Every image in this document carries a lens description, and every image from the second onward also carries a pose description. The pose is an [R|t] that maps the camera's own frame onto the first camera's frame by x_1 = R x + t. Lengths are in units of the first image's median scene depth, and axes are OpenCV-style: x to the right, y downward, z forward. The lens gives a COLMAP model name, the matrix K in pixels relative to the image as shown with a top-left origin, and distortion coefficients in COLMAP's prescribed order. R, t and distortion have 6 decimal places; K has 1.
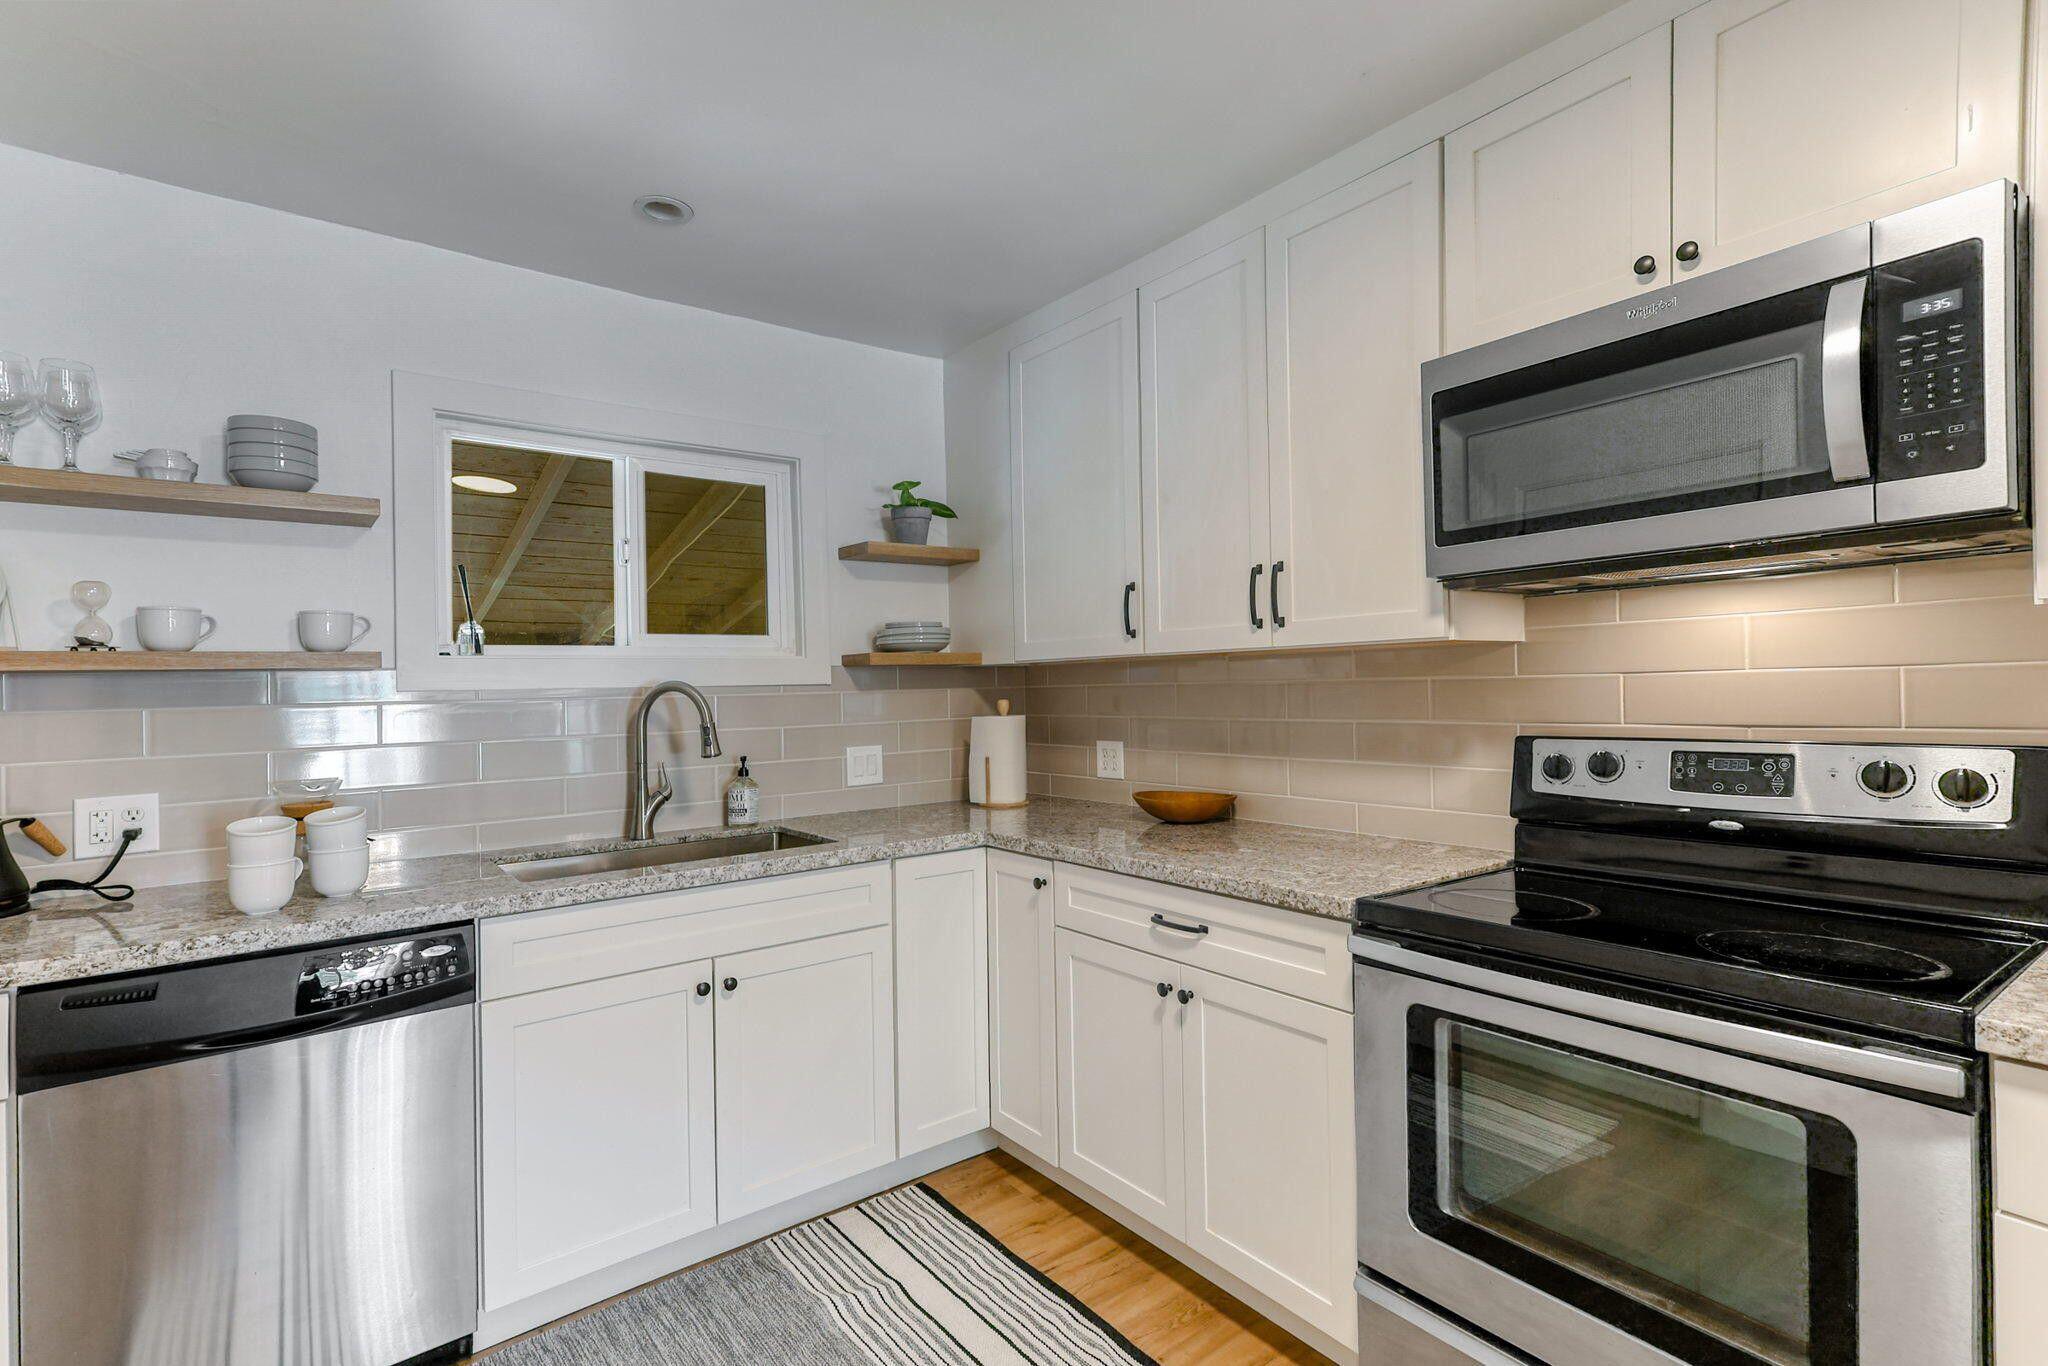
lens RADIAL K [[966.1, 0, 1013.3], [0, 966.1, 682.5], [0, 0, 1]] dist [0.025457, -0.000059]
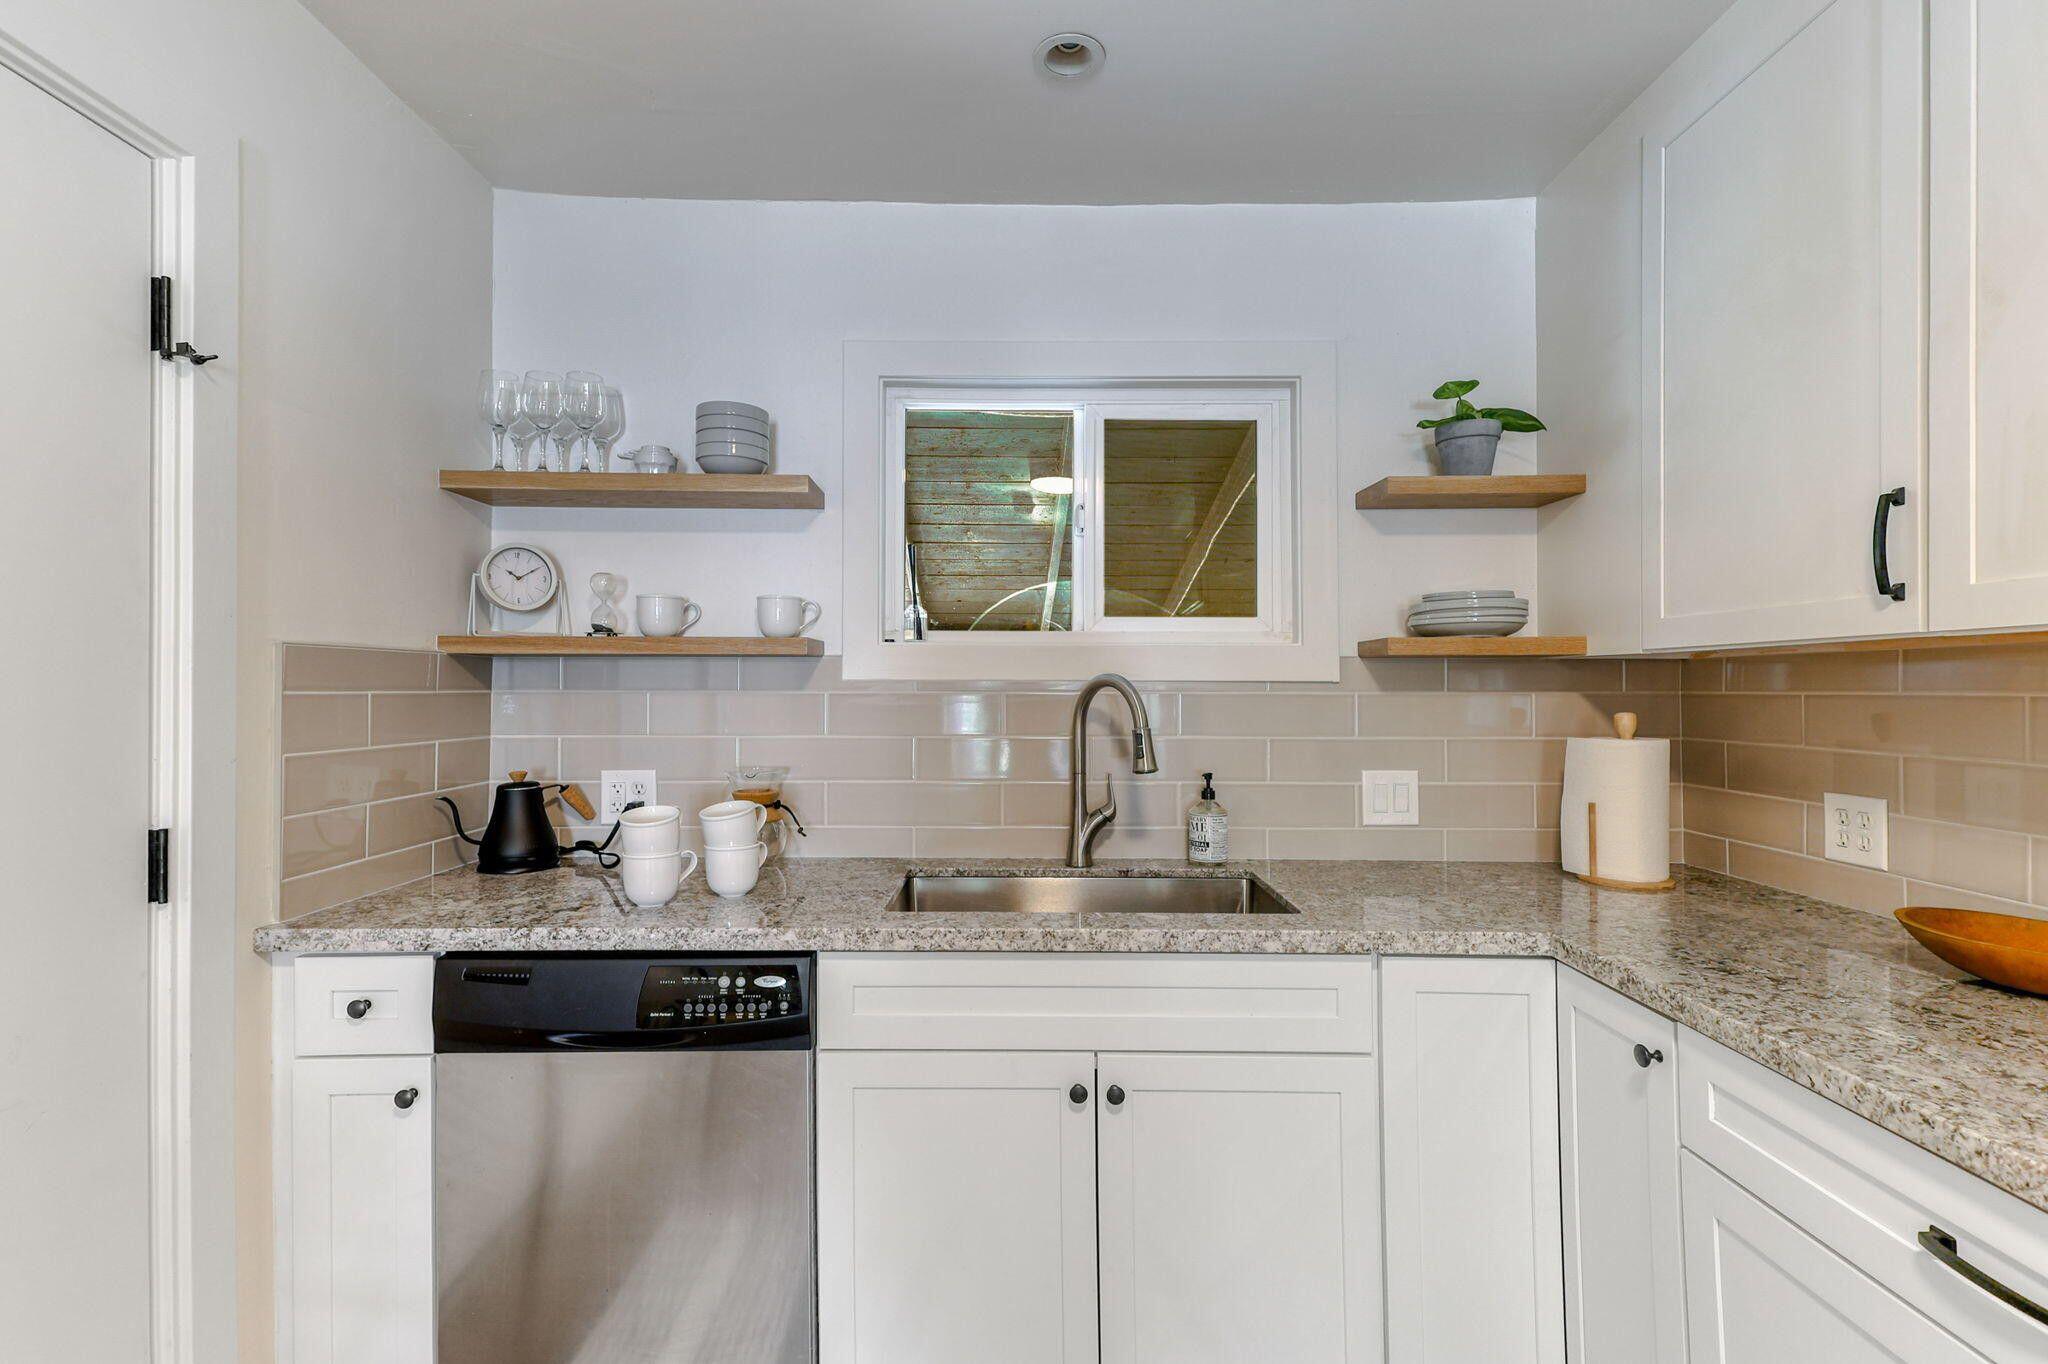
lens RADIAL K [[990.9, 0, 999.5], [0, 990.9, 671.2], [0, 0, 1]] dist [0.025325, 0.000482]
pose [[0.799670, 0.013979, -0.600277, 0.062859], [-0.018569, 0.999827, -0.001454, -0.000213], [0.600152, 0.012309, 0.799791, 0.286258]]
